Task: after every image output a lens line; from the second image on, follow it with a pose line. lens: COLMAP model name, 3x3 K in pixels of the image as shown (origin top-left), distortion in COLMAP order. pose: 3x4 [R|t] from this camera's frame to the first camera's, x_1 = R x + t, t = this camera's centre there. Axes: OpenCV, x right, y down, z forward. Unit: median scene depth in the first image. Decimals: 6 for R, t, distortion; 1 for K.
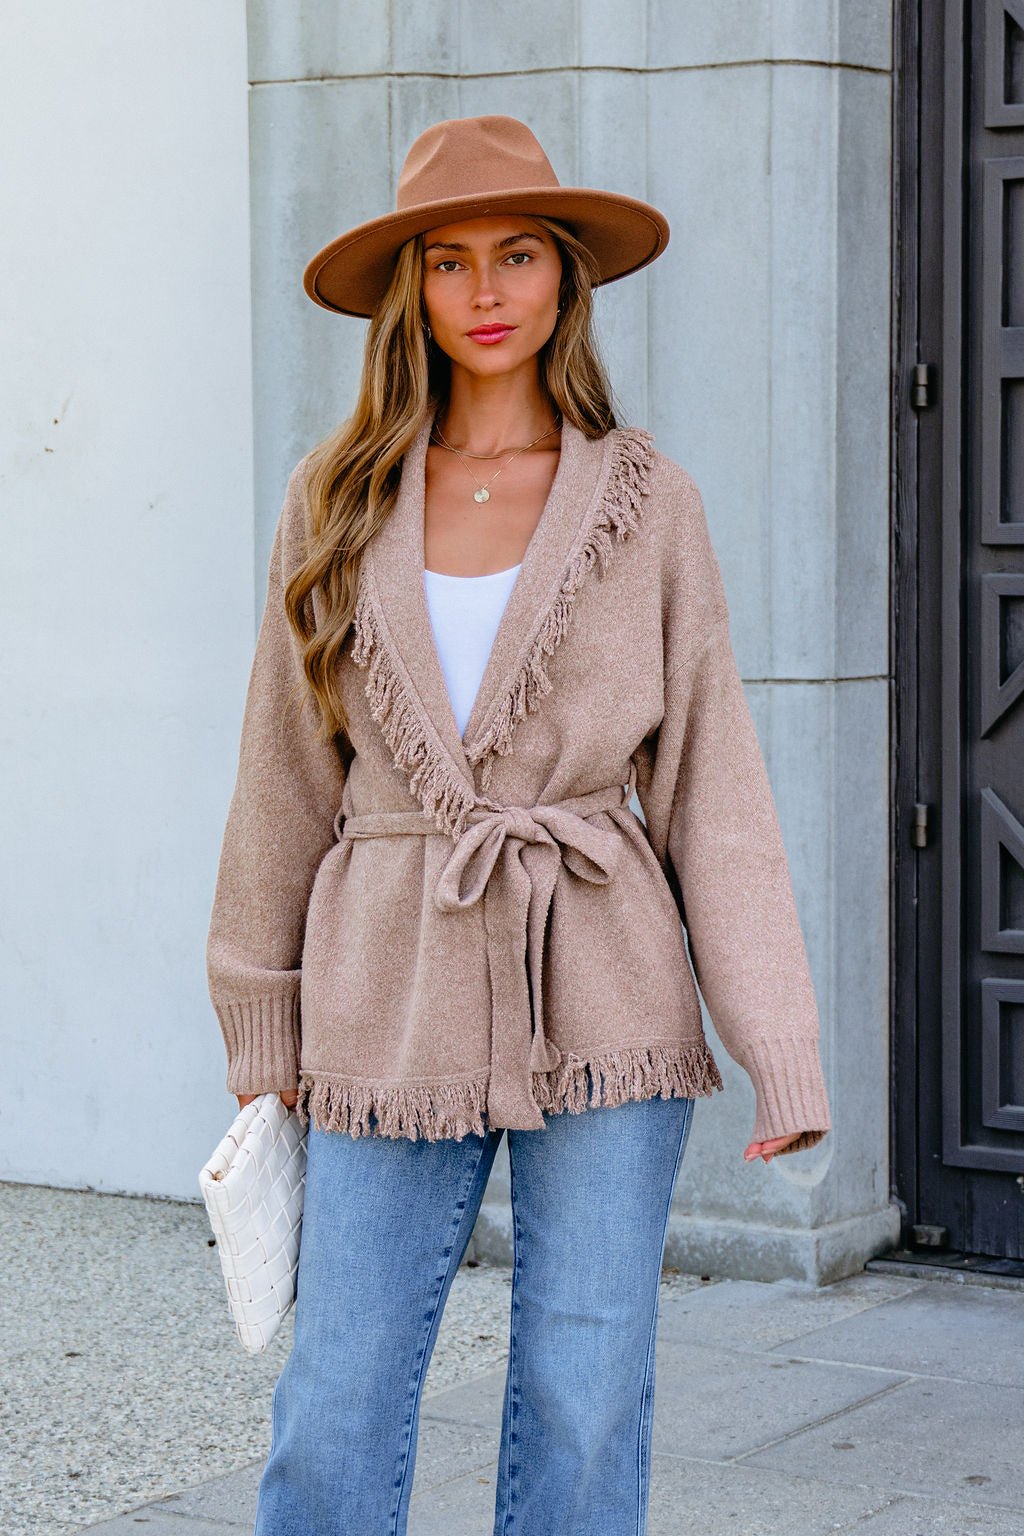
lens RADIAL K [[3875.3, 0, 516.8], [0, 3875.3, 799.0], [0, 0, 1]] dist [0.214129, -0.336841]
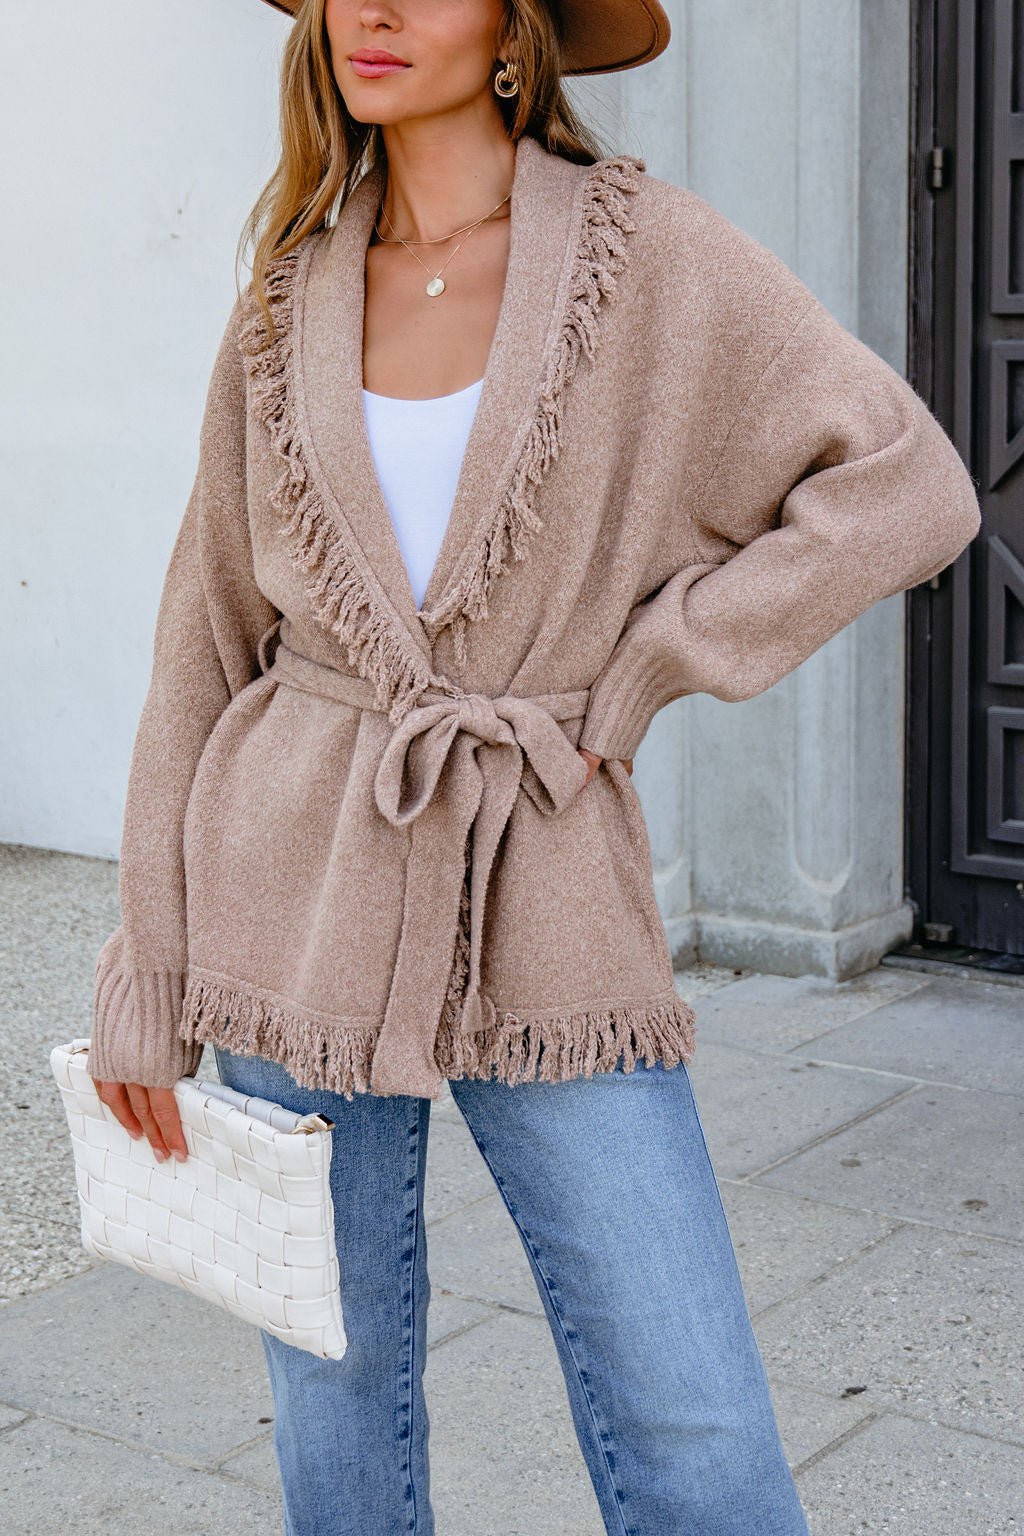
lens RADIAL K [[2618.4, 0, 533.6], [0, 2618.4, 693.3], [0, 0, 1]] dist [0.042383, -0.060890]
pose [[0.998449, -0.000028, -0.055670, 0.031911], [0.004527, 0.996729, 0.080694, -0.019241], [0.055485, -0.080821, 0.995183, 0.249220]]
